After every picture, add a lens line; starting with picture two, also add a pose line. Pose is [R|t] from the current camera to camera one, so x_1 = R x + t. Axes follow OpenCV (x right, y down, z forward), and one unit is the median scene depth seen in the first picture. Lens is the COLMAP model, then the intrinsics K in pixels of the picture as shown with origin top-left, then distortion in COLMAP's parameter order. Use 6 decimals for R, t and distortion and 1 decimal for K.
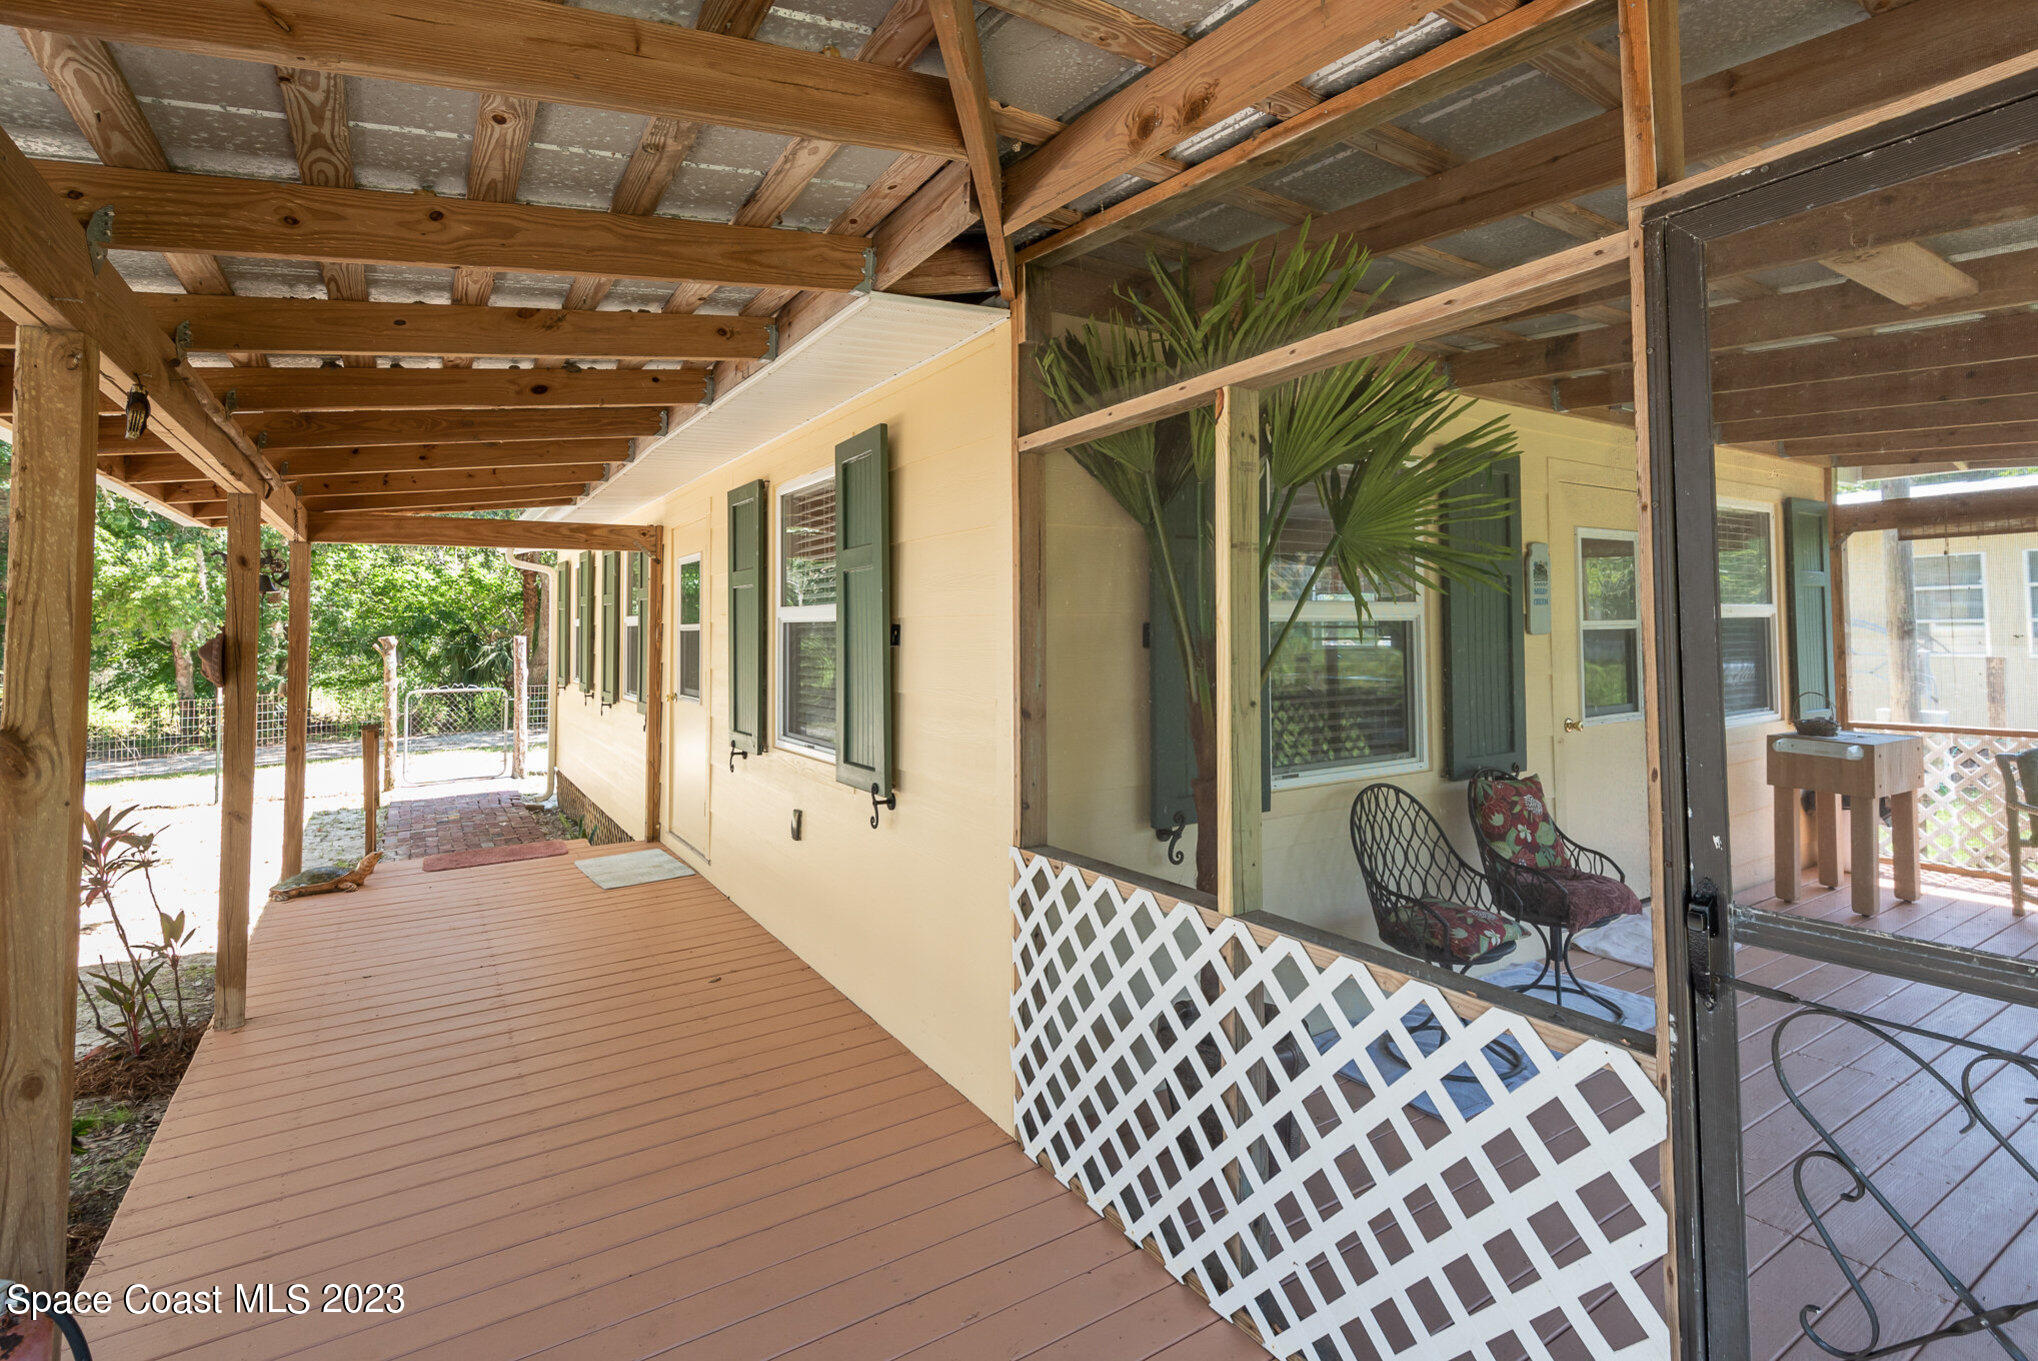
lens RADIAL K [[966.4, 0, 1022.6], [0, 966.4, 591.6], [0, 0, 1]] dist [-0.001049, -0.000233]
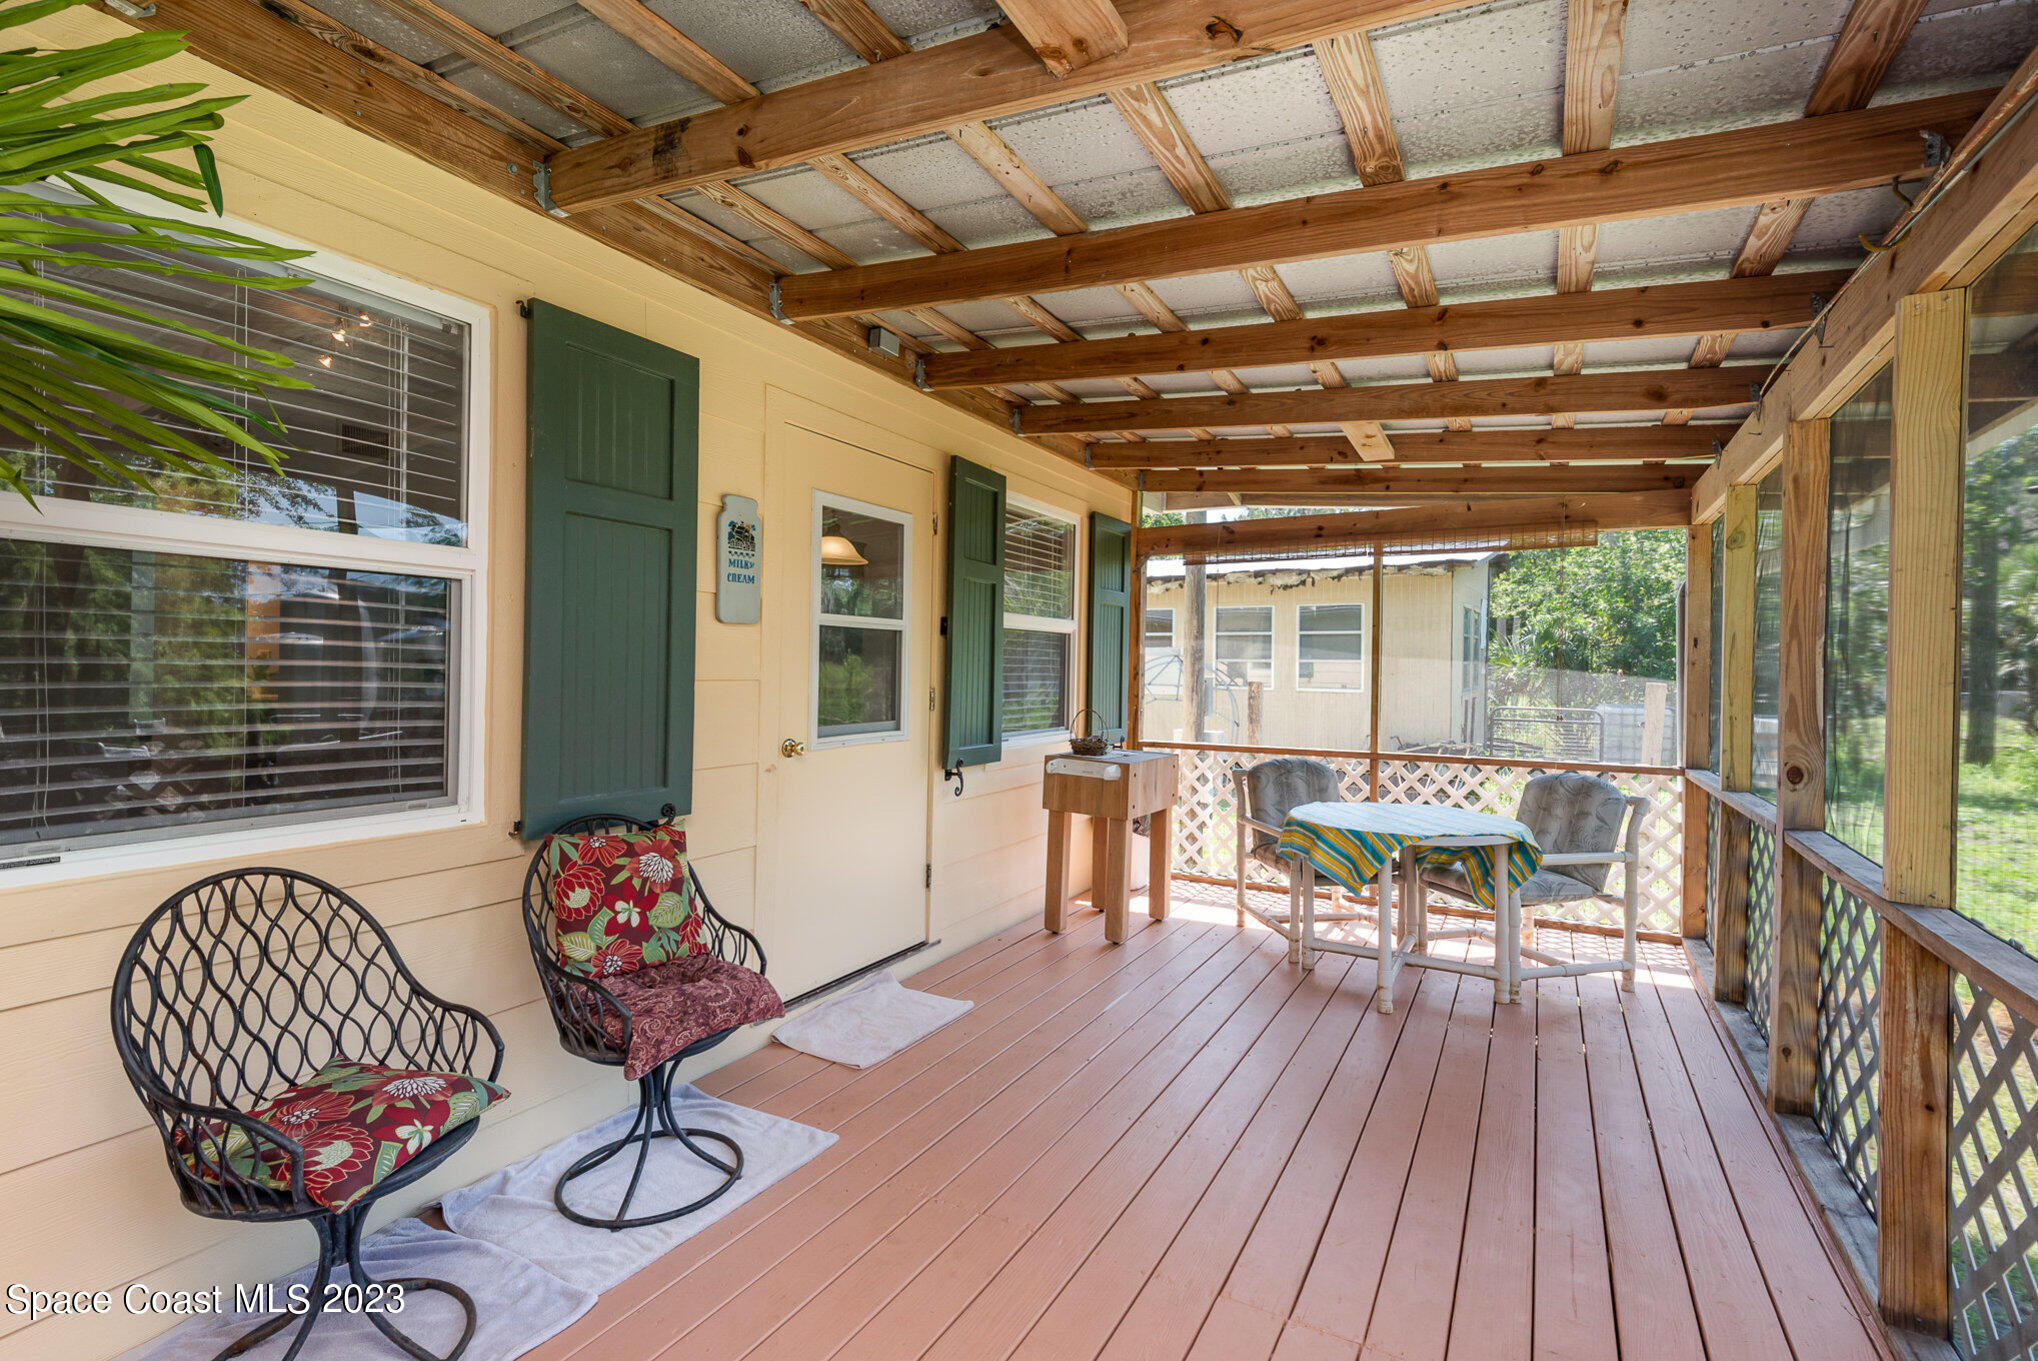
lens RADIAL K [[939.0, 0, 1014.0], [0, 939.0, 641.6], [0, 0, 1]] dist [0.000665, -0.000158]
pose [[0.876908, 0.040729, 0.478930, 0.329000], [-0.051117, 0.998655, 0.008667, 0.035664], [-0.477933, -0.032081, 0.877810, 0.244409]]
